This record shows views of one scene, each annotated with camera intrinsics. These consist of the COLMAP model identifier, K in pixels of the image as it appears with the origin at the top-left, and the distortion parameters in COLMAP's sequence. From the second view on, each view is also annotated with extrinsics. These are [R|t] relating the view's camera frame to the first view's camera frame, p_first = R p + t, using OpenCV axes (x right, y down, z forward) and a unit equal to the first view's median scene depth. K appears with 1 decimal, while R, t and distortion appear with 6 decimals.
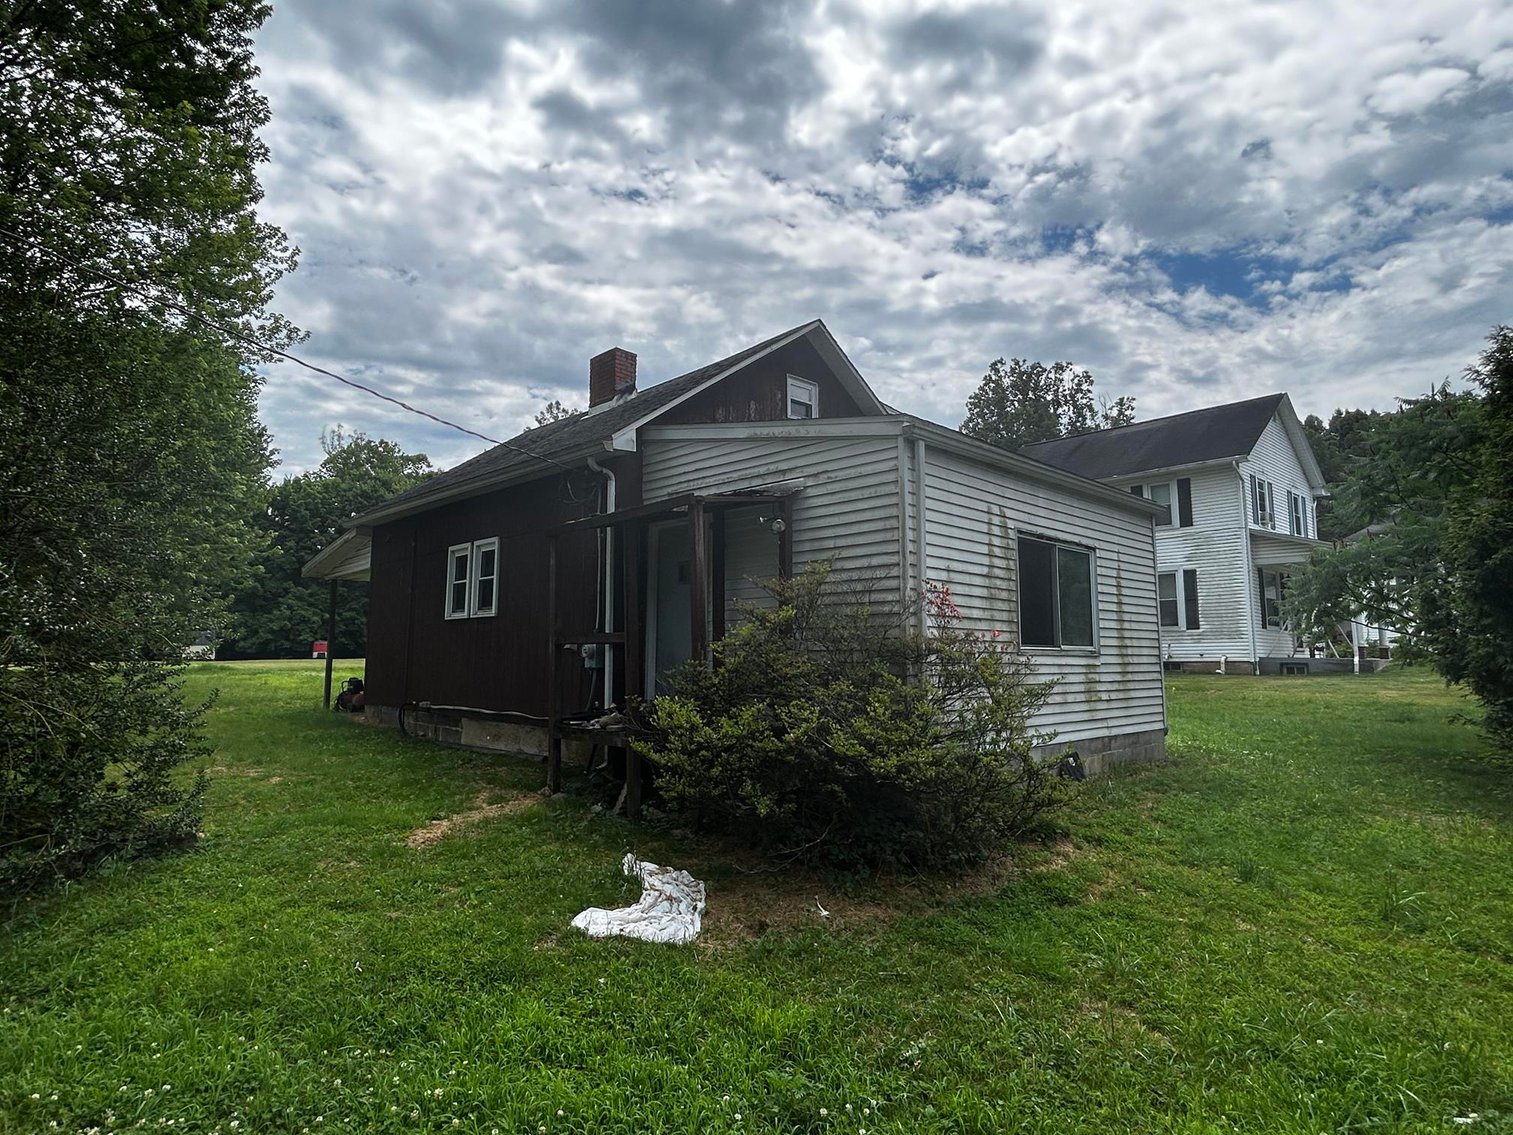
lens RADIAL K [[848.8, 0, 756.5], [0, 848.8, 567.5], [0, 0, 1]] dist [-0.000039, -0.000007]
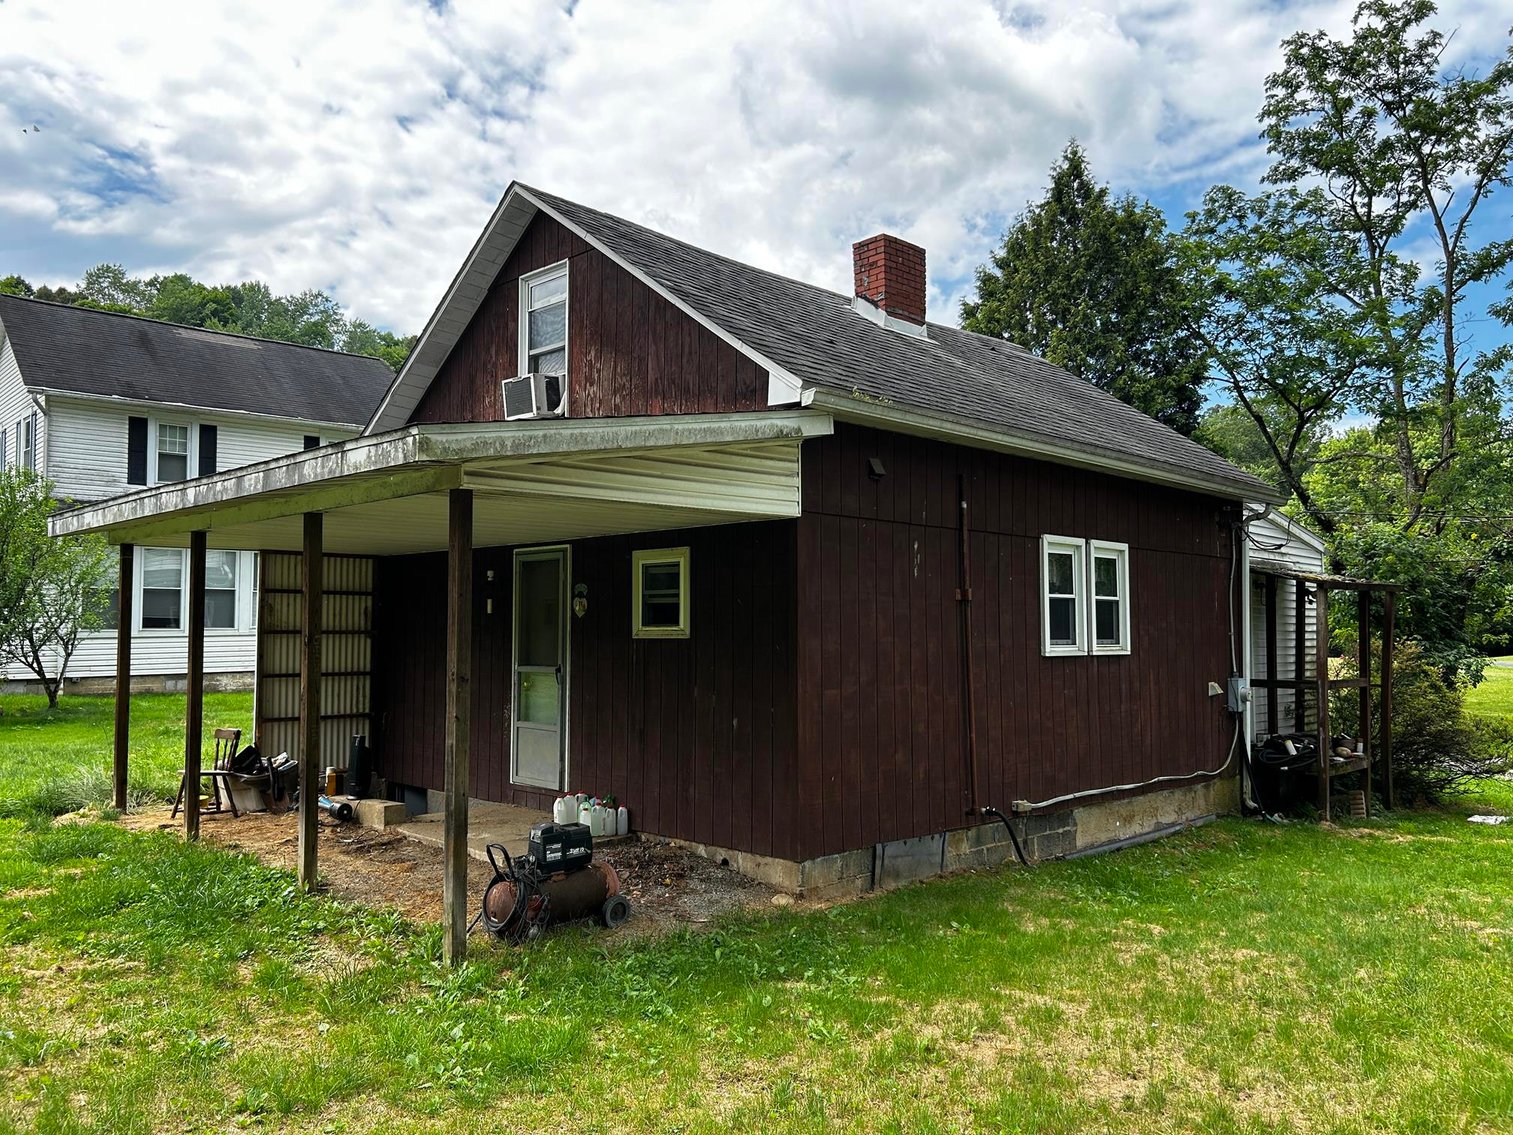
lens RADIAL K [[1147.5, 0, 750.4], [0, 1147.5, 568.8], [0, 0, 1]] dist [0.059701, -0.064264]
pose [[-0.001564, 0.053265, 0.998579, -1.219175], [-0.111108, 0.992388, -0.053109, 0.068523], [-0.993807, -0.111034, 0.004366, 1.247711]]
